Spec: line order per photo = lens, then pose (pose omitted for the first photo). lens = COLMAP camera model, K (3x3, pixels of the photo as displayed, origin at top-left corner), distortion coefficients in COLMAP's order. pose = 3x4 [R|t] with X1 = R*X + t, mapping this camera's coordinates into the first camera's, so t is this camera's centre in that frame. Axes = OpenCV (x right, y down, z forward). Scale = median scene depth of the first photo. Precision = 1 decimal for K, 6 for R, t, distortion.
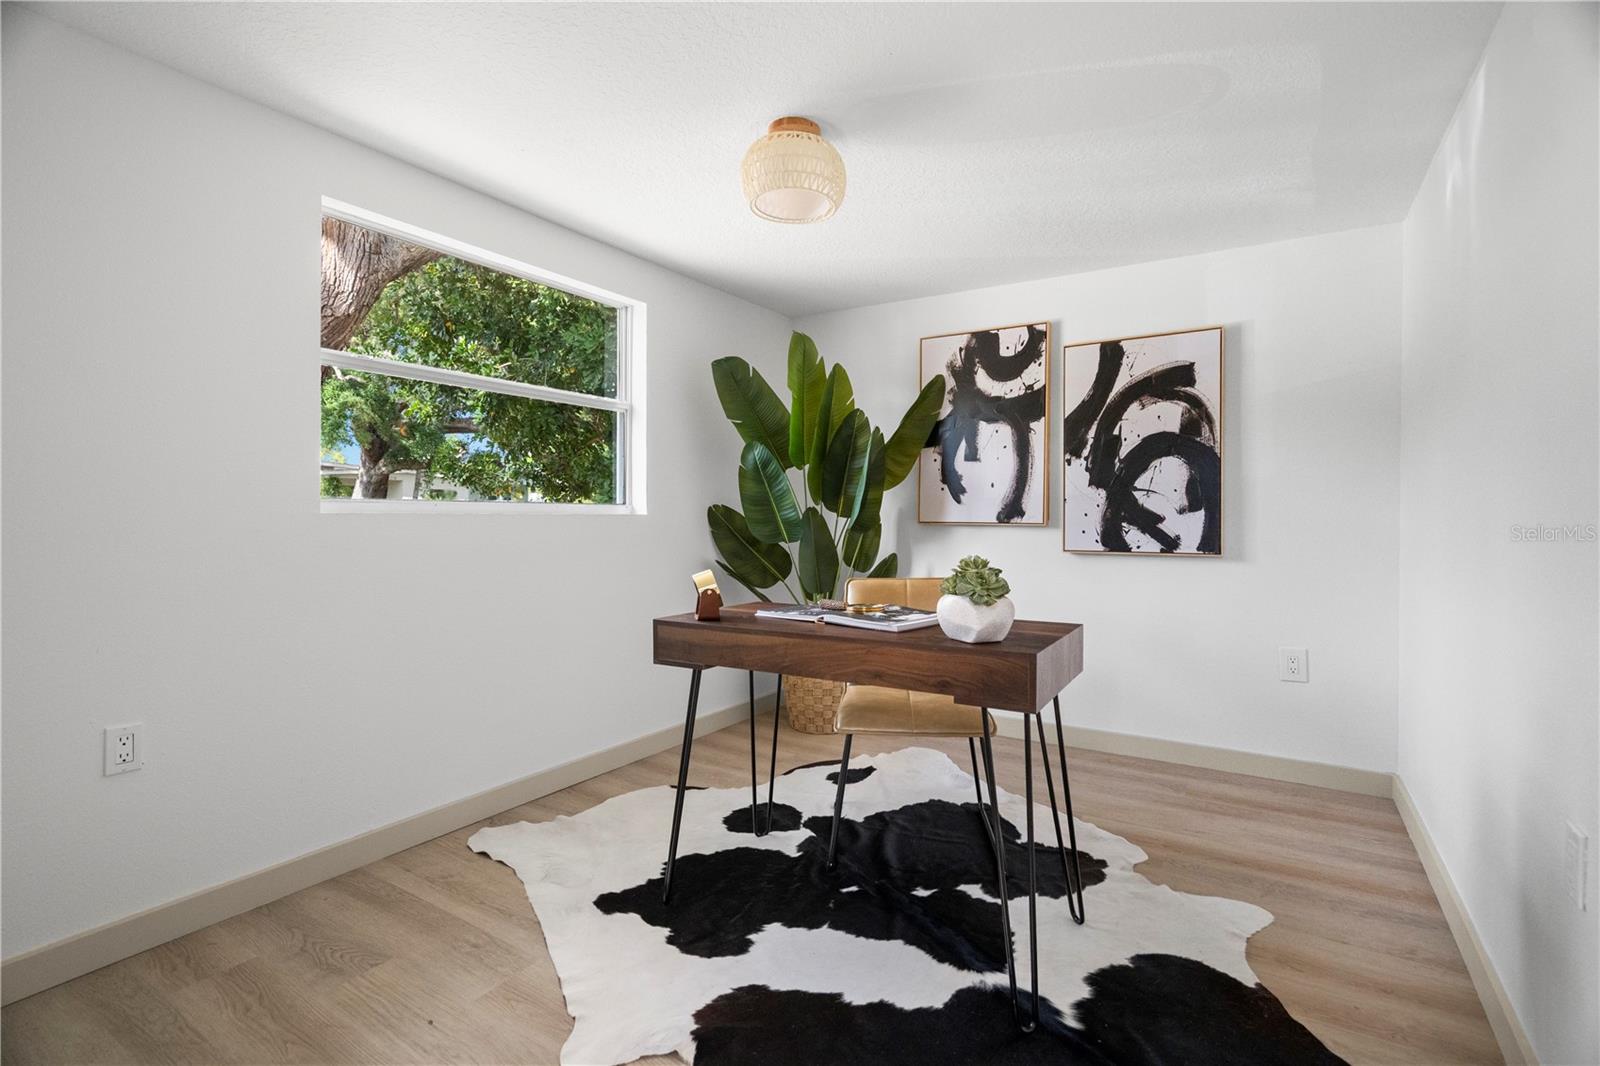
lens RADIAL K [[734.3, 0, 793.1], [0, 734.3, 518.8], [0, 0, 1]] dist [-0.000863, -0.000170]
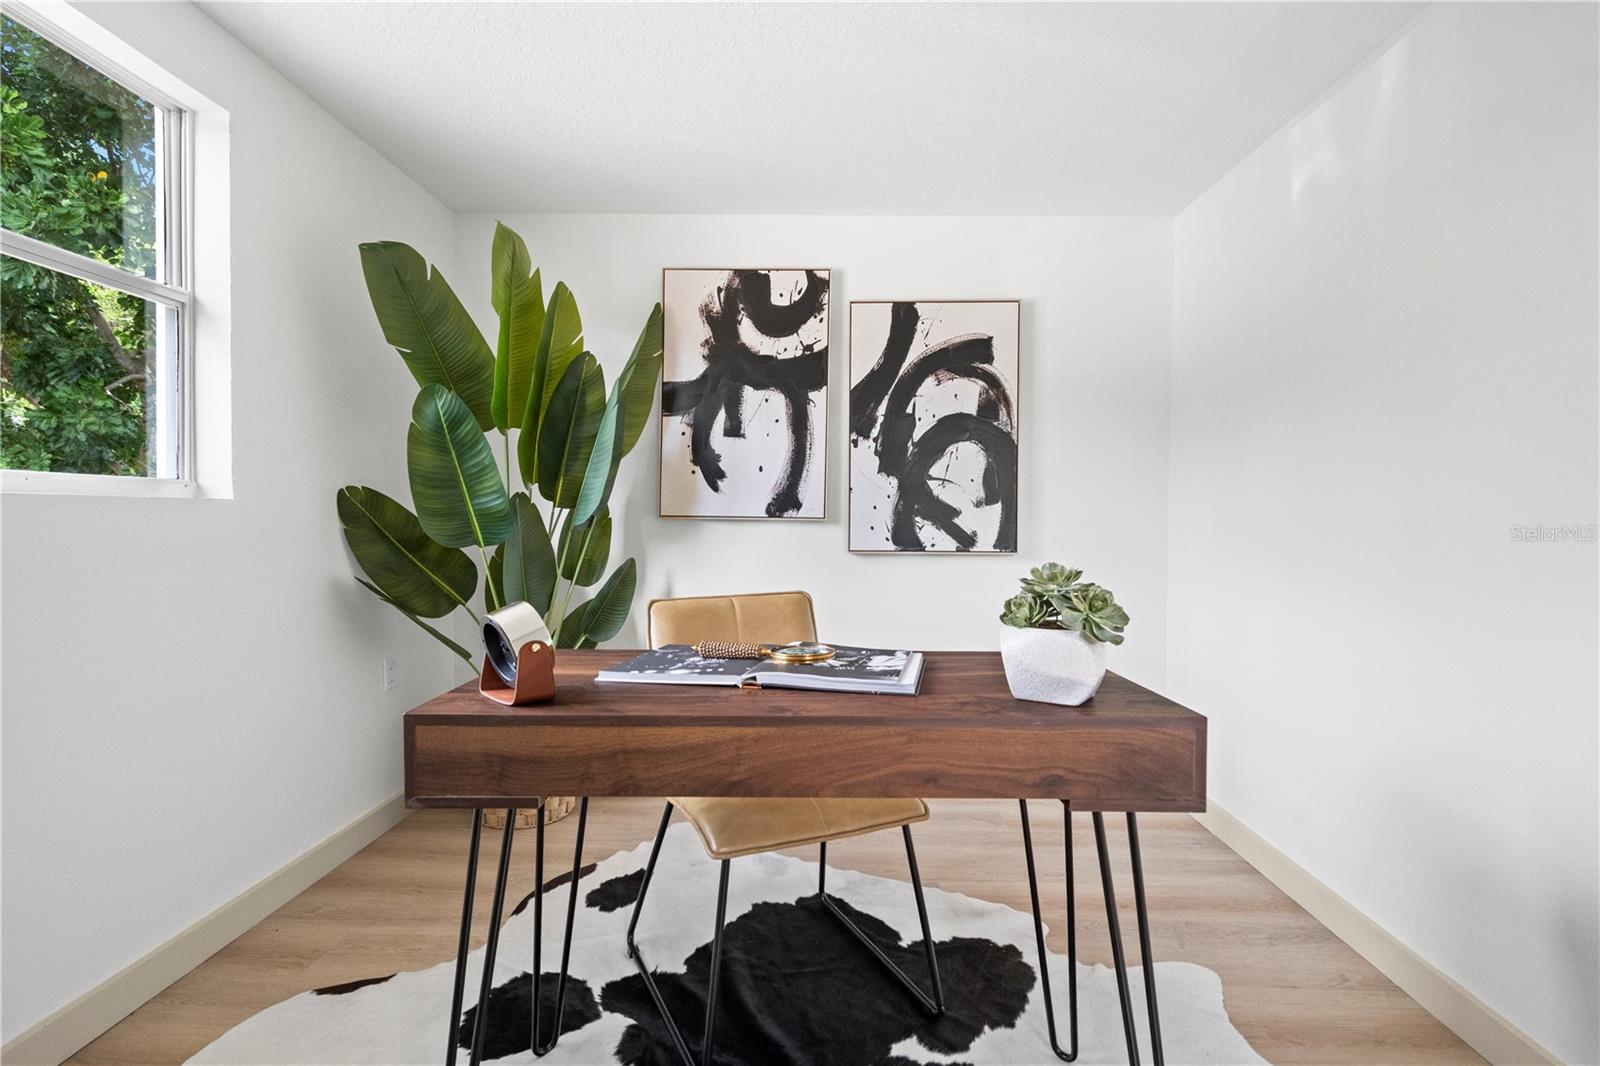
lens RADIAL K [[805.5, 0, 801.1], [0, 805.5, 527.2], [0, 0, 1]] dist [0.002258, 0.000944]
pose [[0.857499, -0.002976, 0.514476, -0.143773], [-0.003989, 0.999915, 0.012433, 0.005992], [-0.514469, -0.012713, 0.857414, 0.259828]]
